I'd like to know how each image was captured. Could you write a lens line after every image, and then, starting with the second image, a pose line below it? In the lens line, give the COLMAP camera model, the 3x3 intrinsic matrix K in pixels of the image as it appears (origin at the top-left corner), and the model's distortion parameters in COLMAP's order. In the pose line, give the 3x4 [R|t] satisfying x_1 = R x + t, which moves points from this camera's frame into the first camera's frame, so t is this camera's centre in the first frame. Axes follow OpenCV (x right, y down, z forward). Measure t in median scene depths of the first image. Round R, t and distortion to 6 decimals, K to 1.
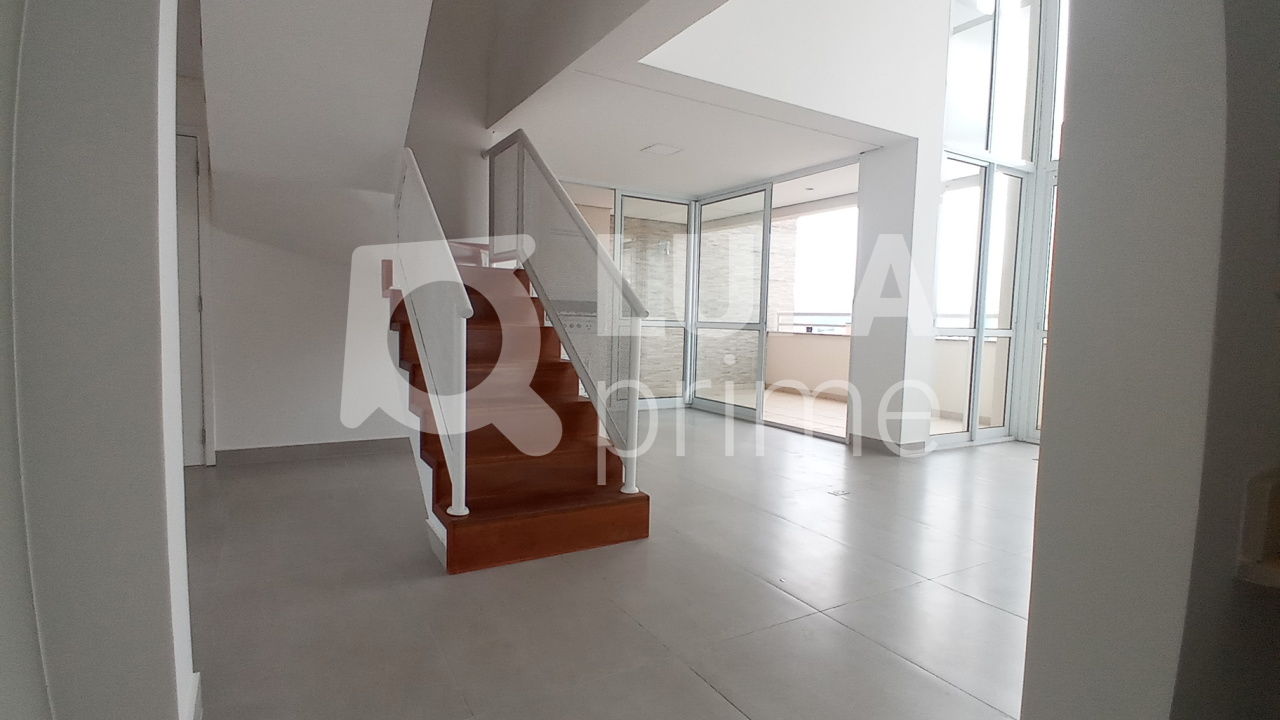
lens RADIAL K [[626.0, 0, 647.8], [0, 626.0, 366.1], [0, 0, 1]] dist [0.041215, -0.056510]
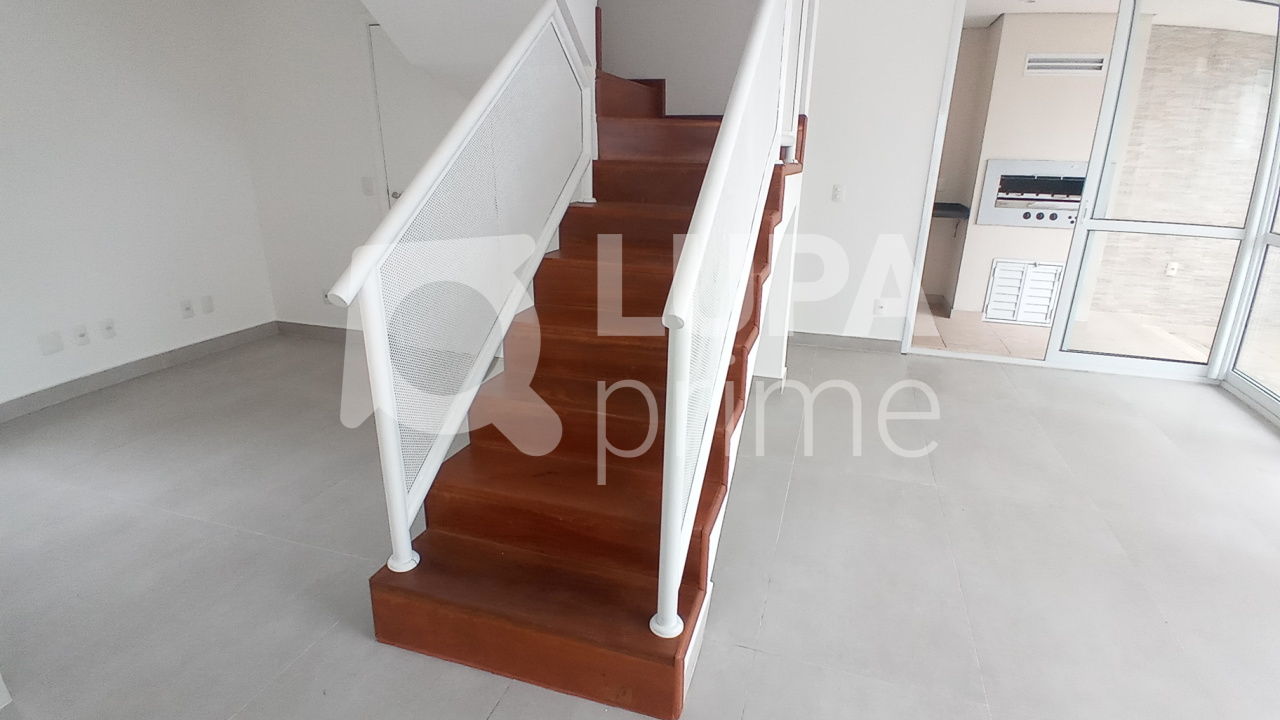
lens RADIAL K [[626.0, 0, 647.8], [0, 626.0, 366.1], [0, 0, 1]] dist [0.041215, -0.056510]
pose [[0.662500, 0.228329, -0.713414, 0.150680], [-0.053363, 0.964377, 0.259095, -0.083397], [0.747159, -0.133581, 0.651084, 0.327377]]
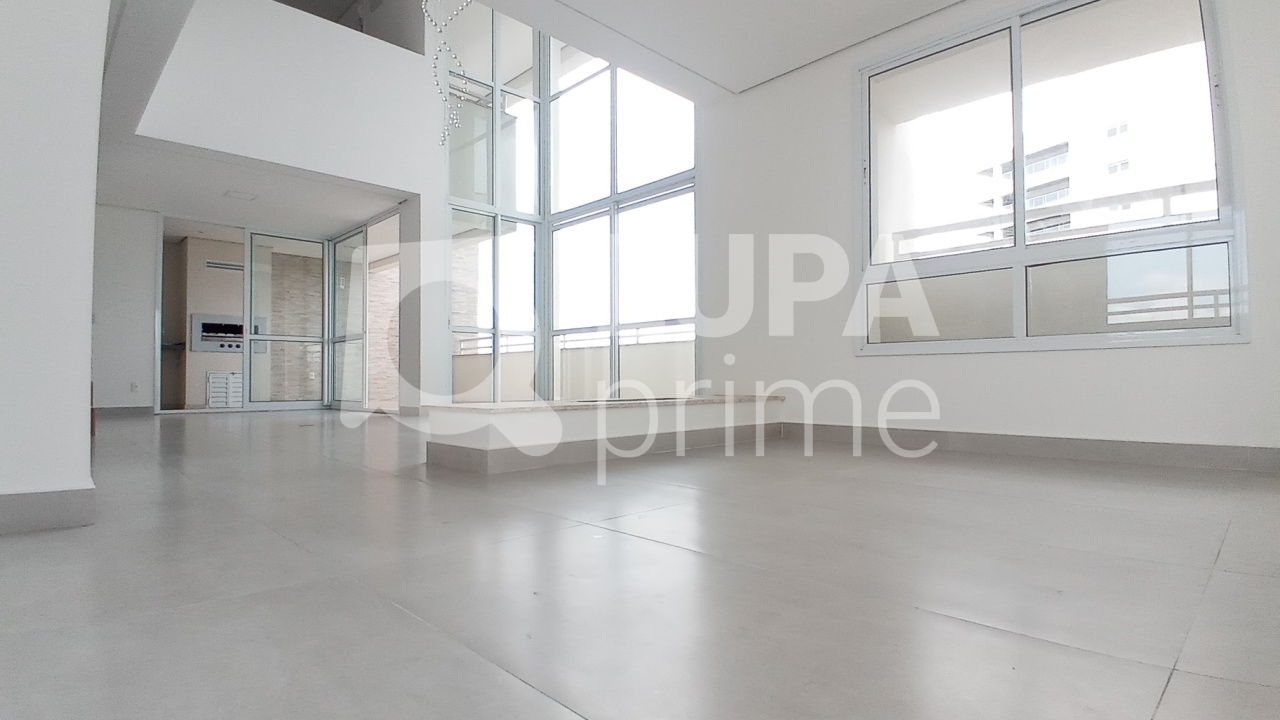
lens RADIAL K [[626.0, 0, 647.8], [0, 626.0, 366.1], [0, 0, 1]] dist [0.041215, -0.056510]
pose [[0.972220, -0.026203, 0.232597, 0.472142], [0.047911, 0.994952, -0.088175, 0.148243], [-0.229112, 0.096869, 0.968568, -0.387693]]
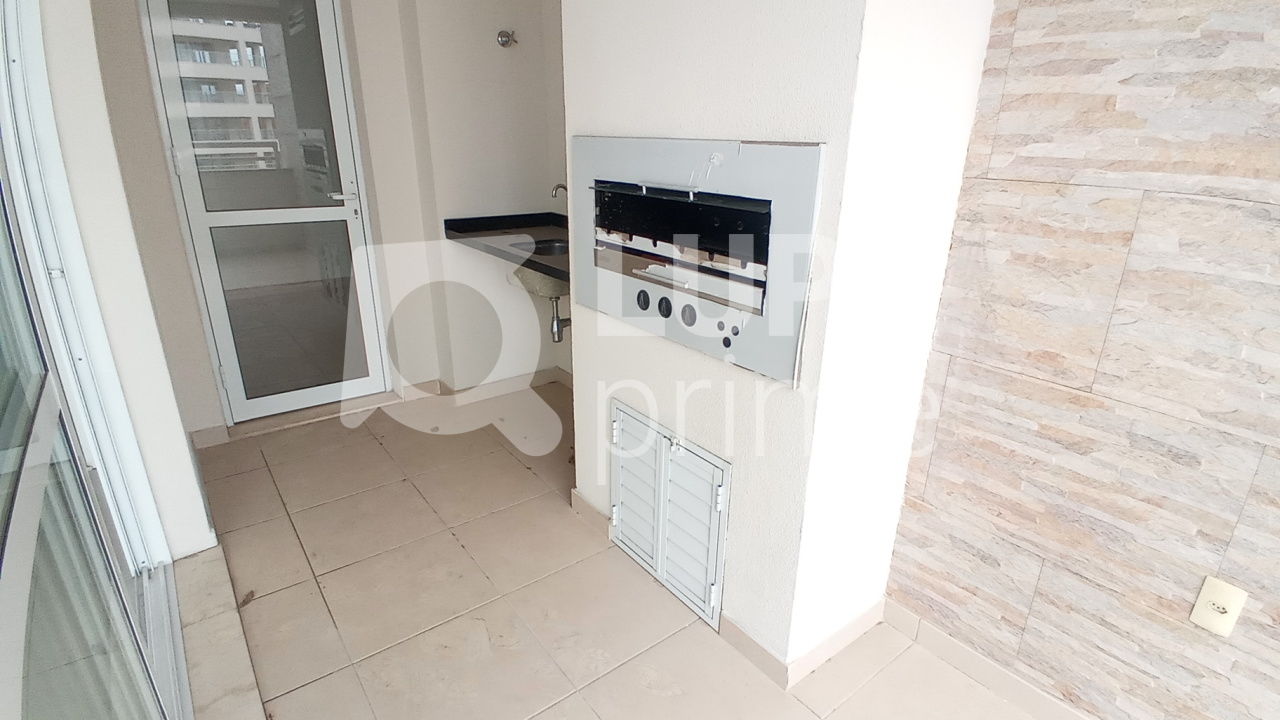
lens RADIAL K [[626.0, 0, 647.8], [0, 626.0, 366.1], [0, 0, 1]] dist [0.041215, -0.056510]
pose [[0.129110, 0.322197, -0.937827, 0.118642], [-0.086653, 0.945791, 0.313004, -0.151273], [0.987837, 0.040854, 0.150030, 1.289538]]
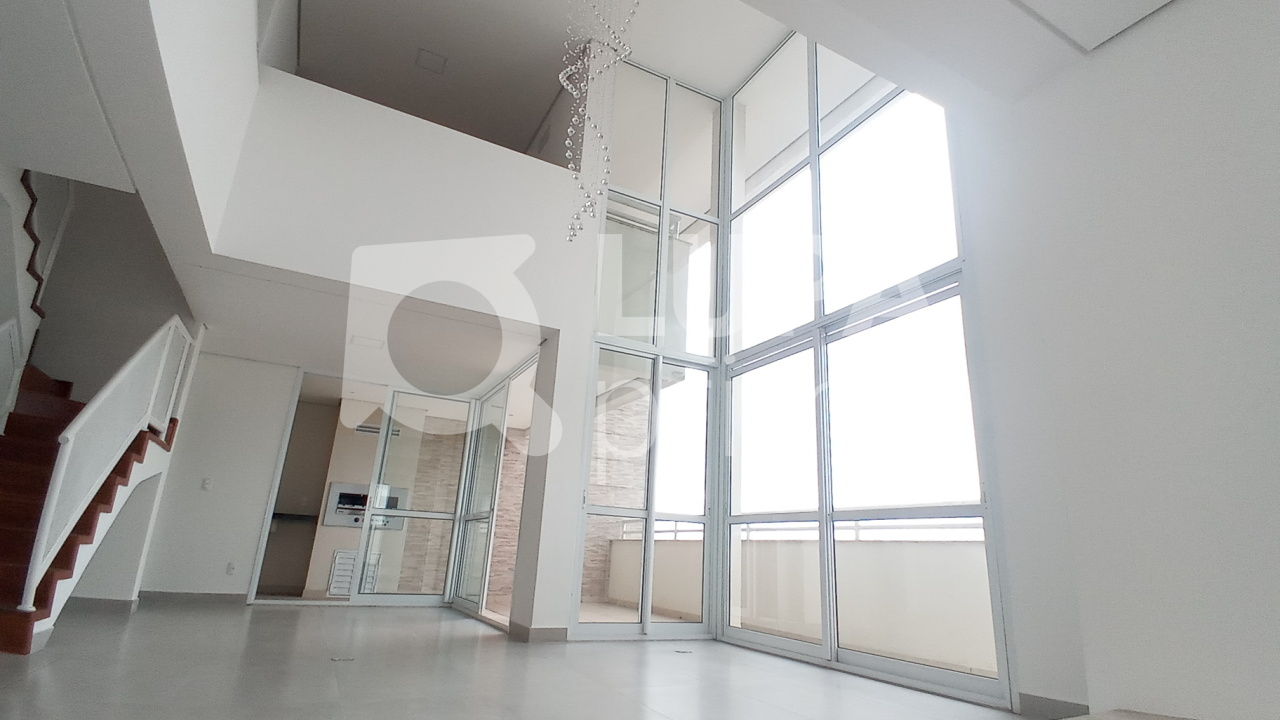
lens RADIAL K [[626.0, 0, 647.8], [0, 626.0, 366.1], [0, 0, 1]] dist [0.041215, -0.056510]
pose [[0.998316, 0.006138, -0.057679, 0.518040], [-0.026684, 0.931514, -0.362724, 0.079105], [0.051502, 0.363653, 0.930110, -0.004352]]
